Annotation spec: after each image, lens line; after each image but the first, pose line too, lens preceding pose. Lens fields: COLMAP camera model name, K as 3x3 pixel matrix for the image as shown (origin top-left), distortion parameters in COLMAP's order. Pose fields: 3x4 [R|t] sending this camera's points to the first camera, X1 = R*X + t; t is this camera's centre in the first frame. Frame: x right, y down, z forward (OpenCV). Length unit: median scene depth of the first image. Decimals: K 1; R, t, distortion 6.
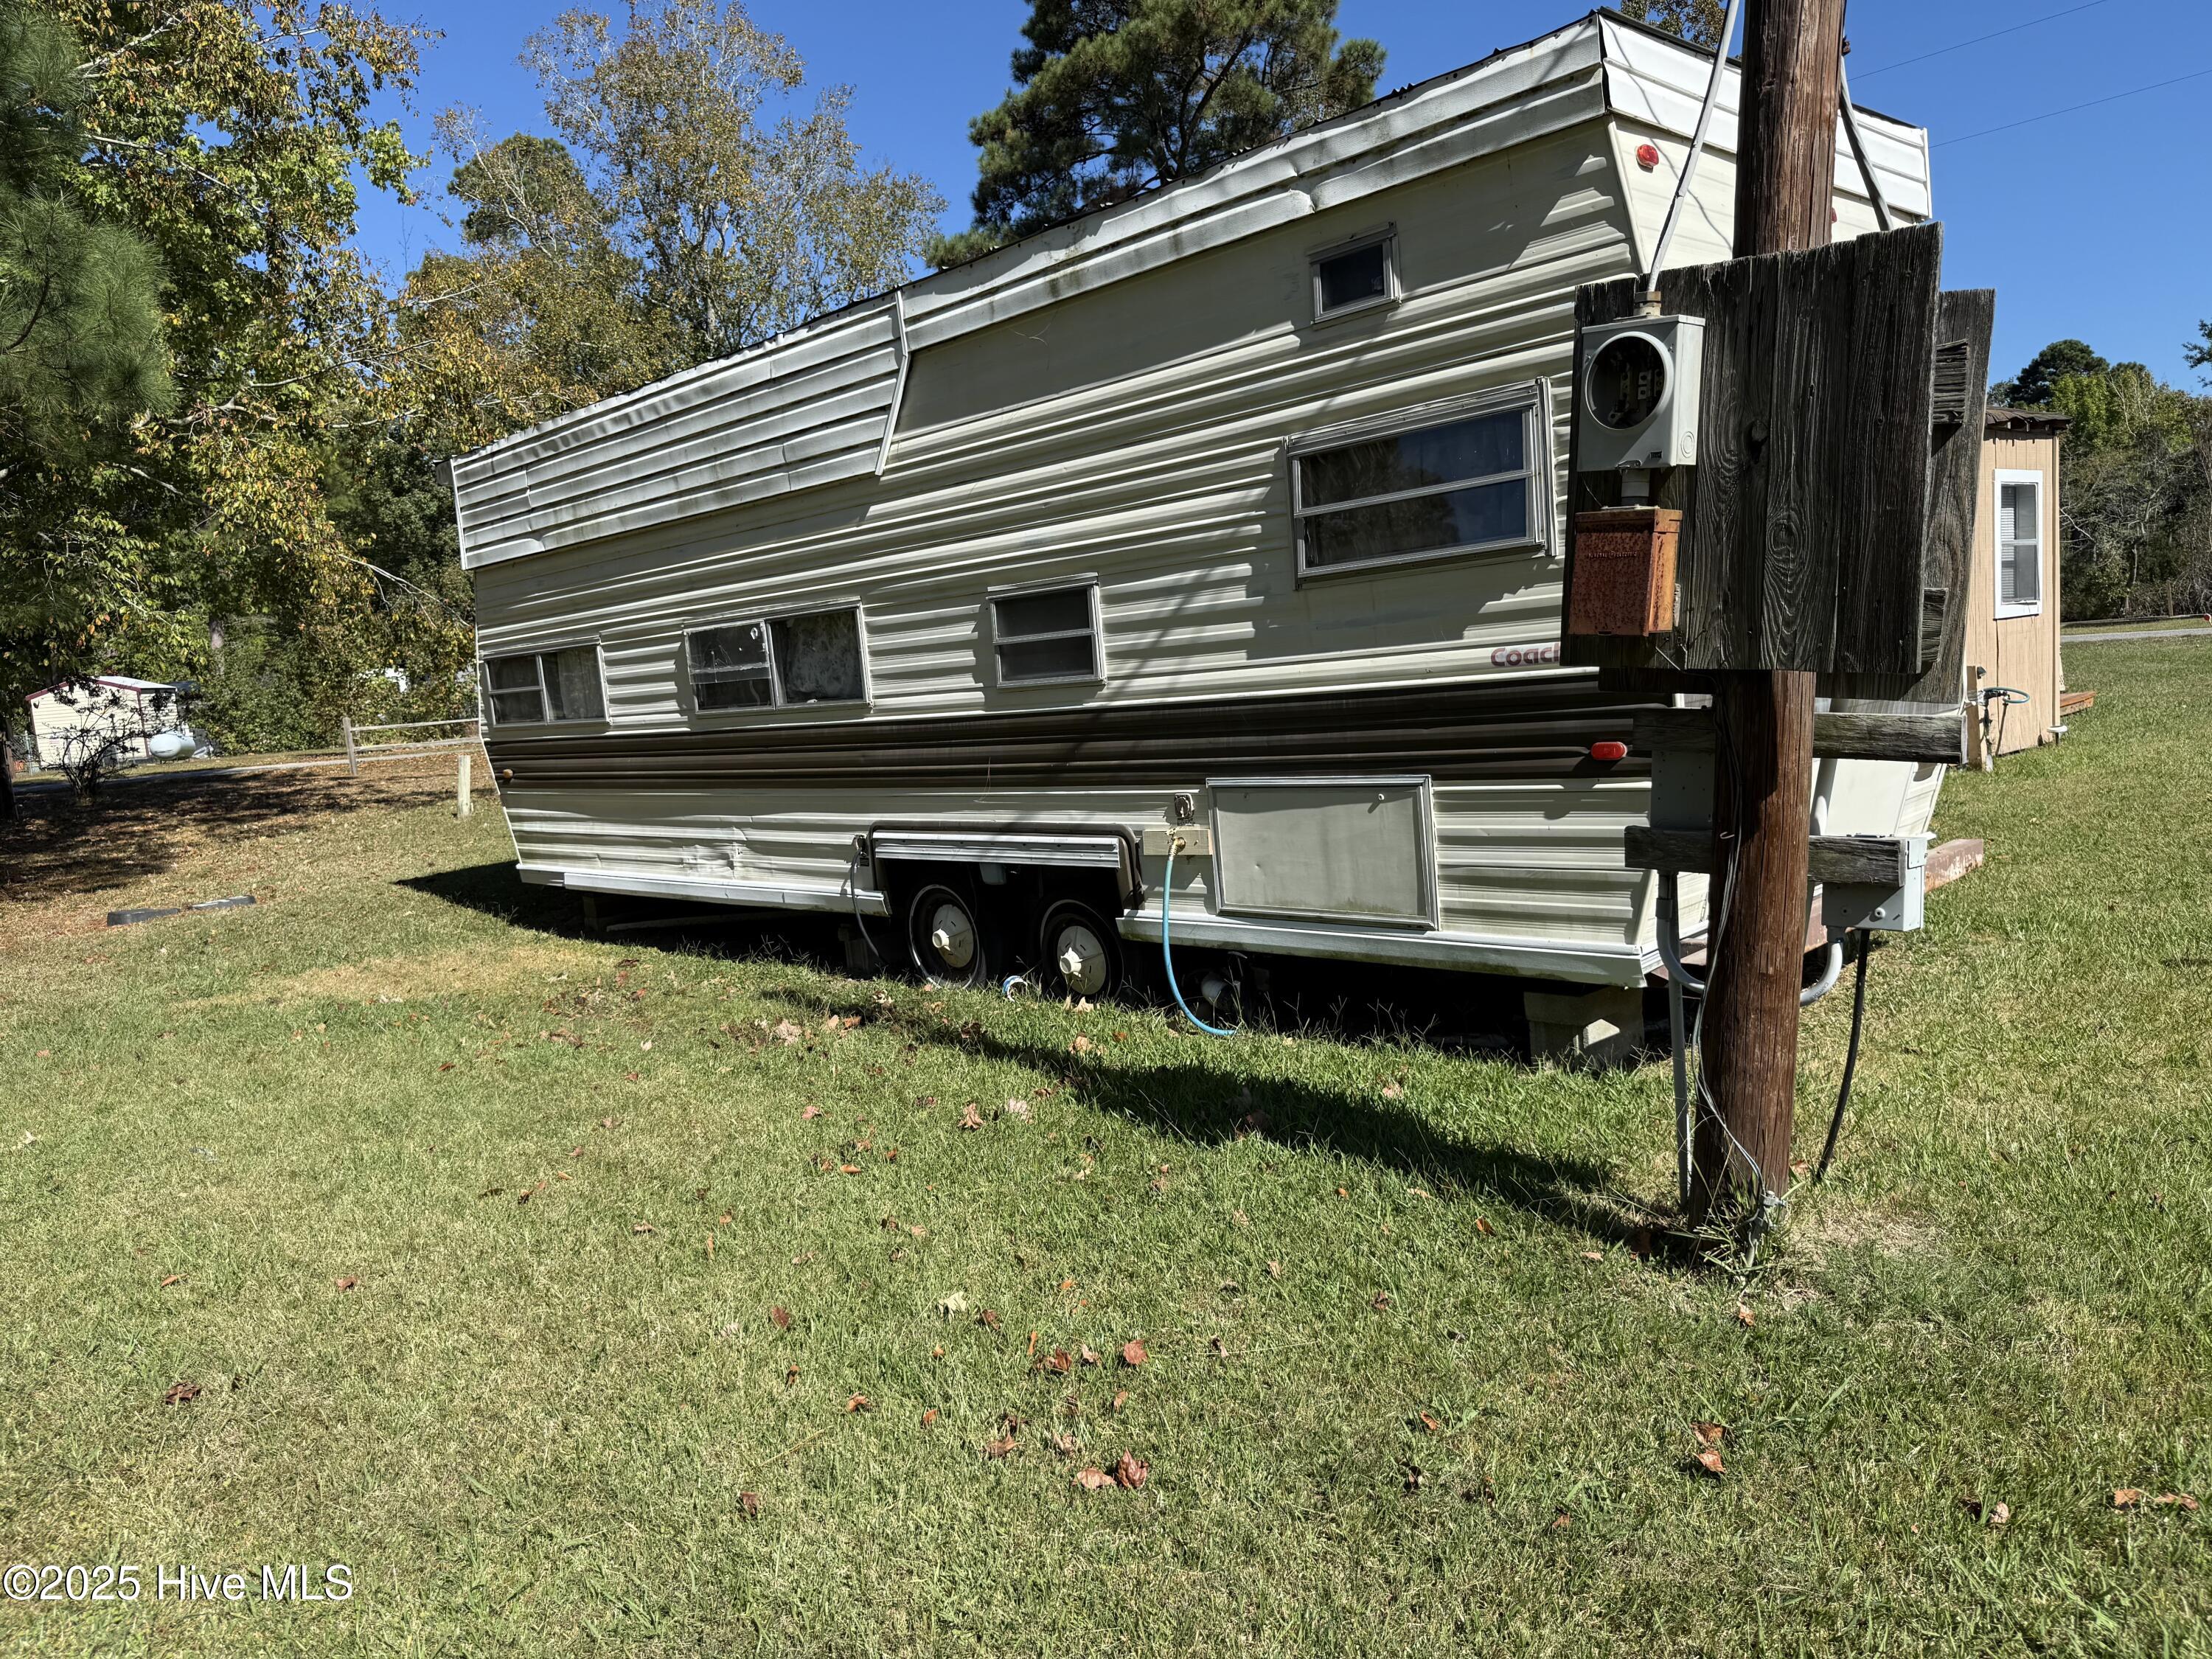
lens RADIAL K [[1548.8, 0, 1109.1], [0, 1548.8, 829.7], [0, 0, 1]] dist [0.038881, -0.039233]
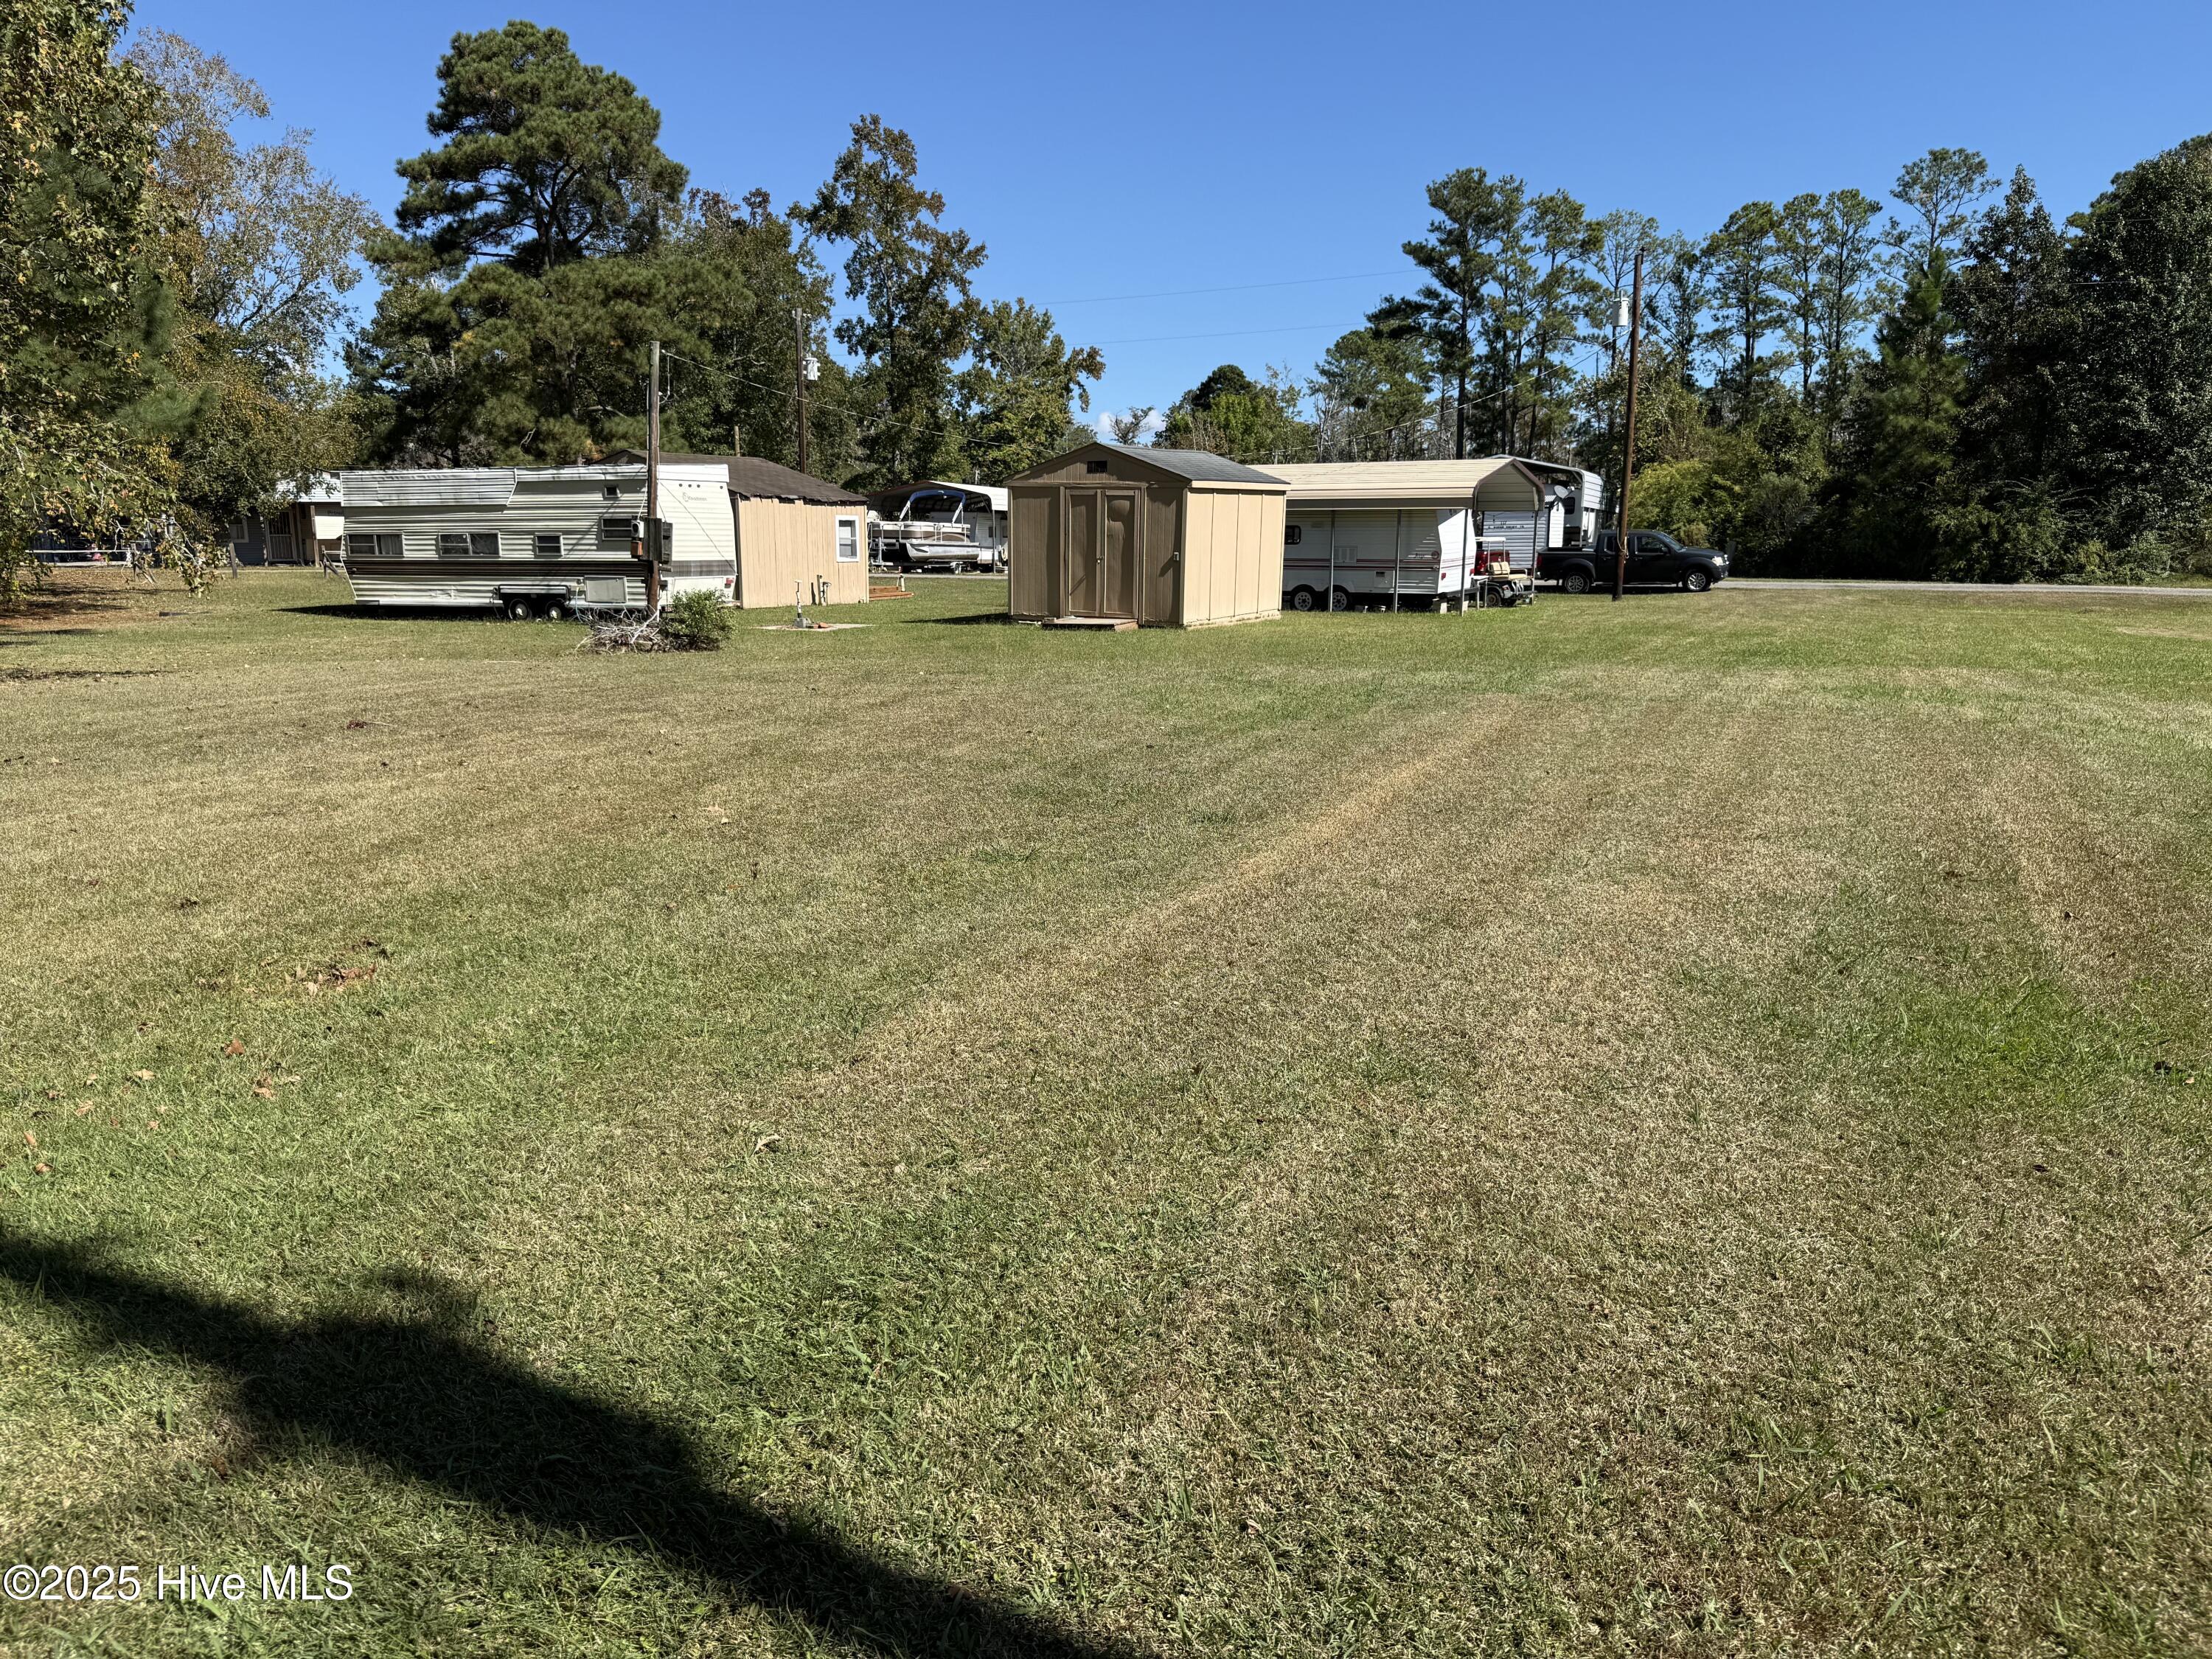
lens RADIAL K [[1548.8, 0, 1104.0], [0, 1548.8, 822.2], [0, 0, 1]] dist [0.038881, -0.039233]
pose [[0.917484, 0.013318, 0.397550, -0.318362], [-0.035084, 0.998254, 0.047527, 0.382761], [-0.396223, -0.057553, 0.916349, -3.588180]]
